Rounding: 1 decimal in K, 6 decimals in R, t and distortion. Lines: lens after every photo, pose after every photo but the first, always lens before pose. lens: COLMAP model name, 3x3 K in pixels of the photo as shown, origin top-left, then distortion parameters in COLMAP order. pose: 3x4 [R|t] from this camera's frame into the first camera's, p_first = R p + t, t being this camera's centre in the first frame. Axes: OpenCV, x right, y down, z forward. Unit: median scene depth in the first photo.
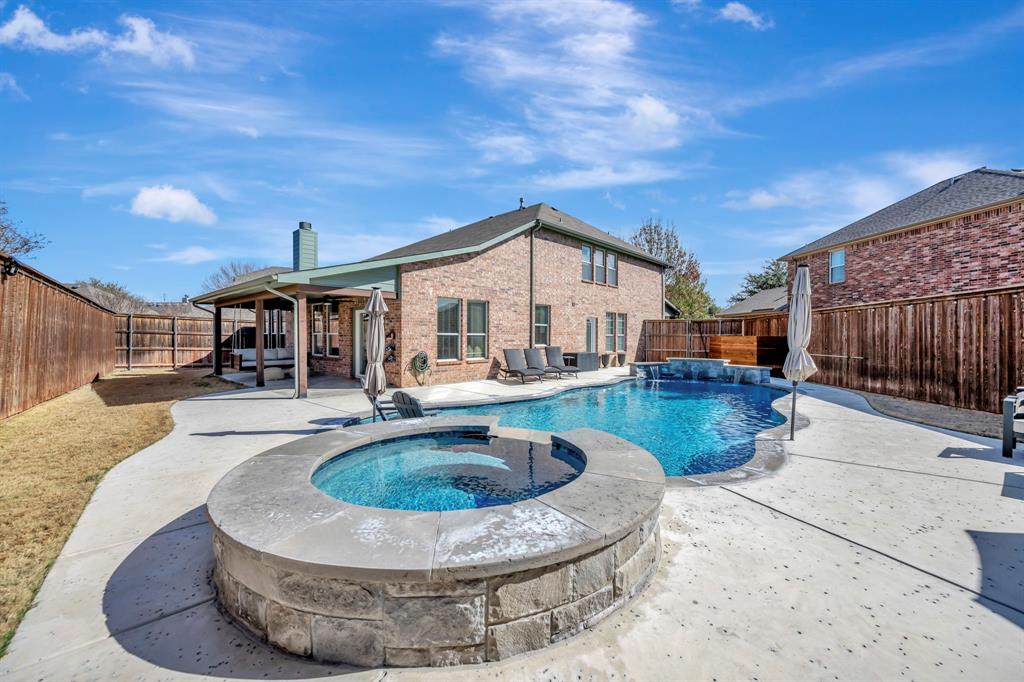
lens RADIAL K [[401.8, 0, 512.0], [0, 401.8, 341.0], [0, 0, 1]] dist [-0.001854, -0.000038]
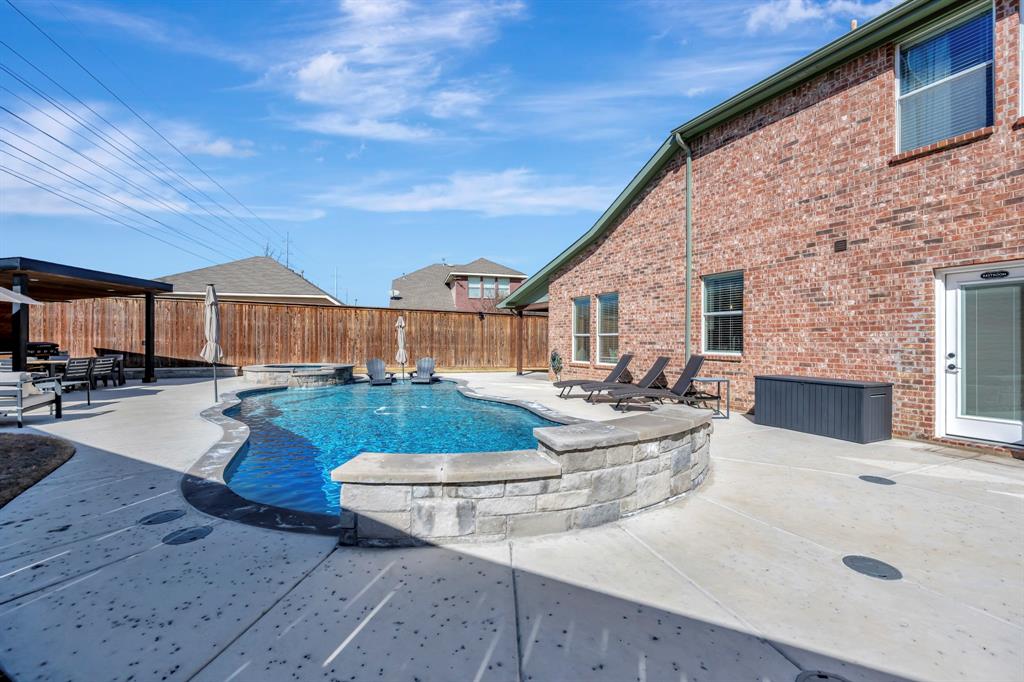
lens RADIAL K [[428.9, 0, 514.9], [0, 428.9, 336.8], [0, 0, 1]] dist [-0.000181, 0.000022]
pose [[-0.326261, -0.000977, -0.945279, 0.792486], [-0.000781, 0.999999, -0.000764, -0.010935], [0.945280, 0.000489, -0.326261, 1.089286]]
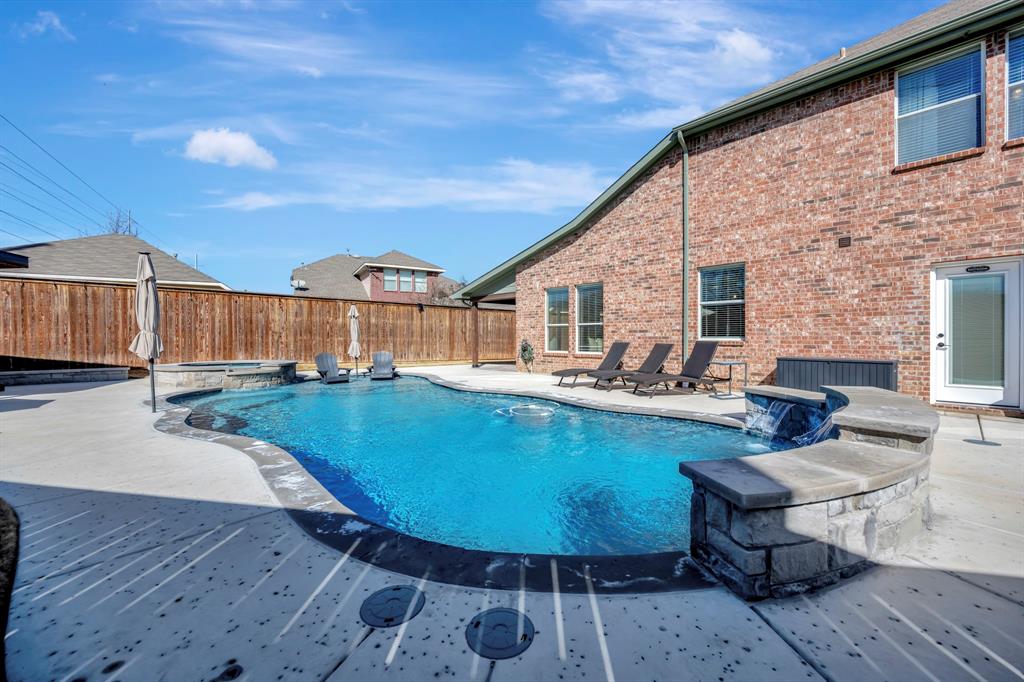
lens RADIAL K [[405.8, 0, 514.8], [0, 405.8, 337.0], [0, 0, 1]] dist [-0.001143, 0.000355]
pose [[-0.048400, 0.010655, -0.998771, 0.760020], [0.005612, 0.999930, 0.010396, 0.000986], [0.998812, -0.005102, -0.048456, 0.870293]]
